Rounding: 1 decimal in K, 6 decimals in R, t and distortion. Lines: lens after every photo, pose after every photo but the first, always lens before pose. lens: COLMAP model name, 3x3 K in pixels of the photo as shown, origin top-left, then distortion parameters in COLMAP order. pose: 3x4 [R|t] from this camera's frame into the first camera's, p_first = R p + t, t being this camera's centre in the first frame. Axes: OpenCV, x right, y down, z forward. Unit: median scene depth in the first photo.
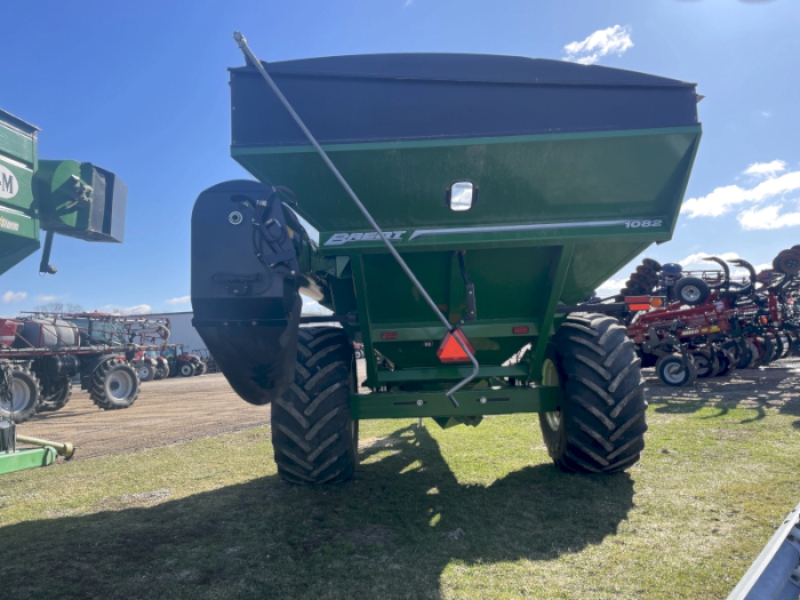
lens RADIAL K [[609.4, 0, 398.7], [0, 609.4, 295.7], [0, 0, 1]] dist [-0.000376, -0.011076]
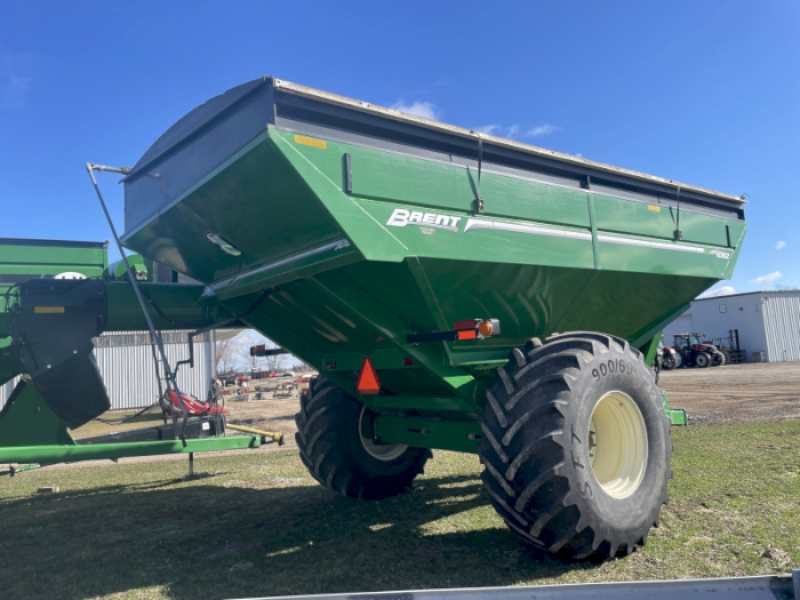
lens RADIAL K [[609.4, 0, 398.7], [0, 609.4, 295.7], [0, 0, 1]] dist [-0.000376, -0.011076]
pose [[0.632954, -0.071147, -0.770914, 0.728721], [0.089420, 0.995822, -0.018486, -0.016968], [0.769008, -0.057235, 0.636671, 0.379806]]
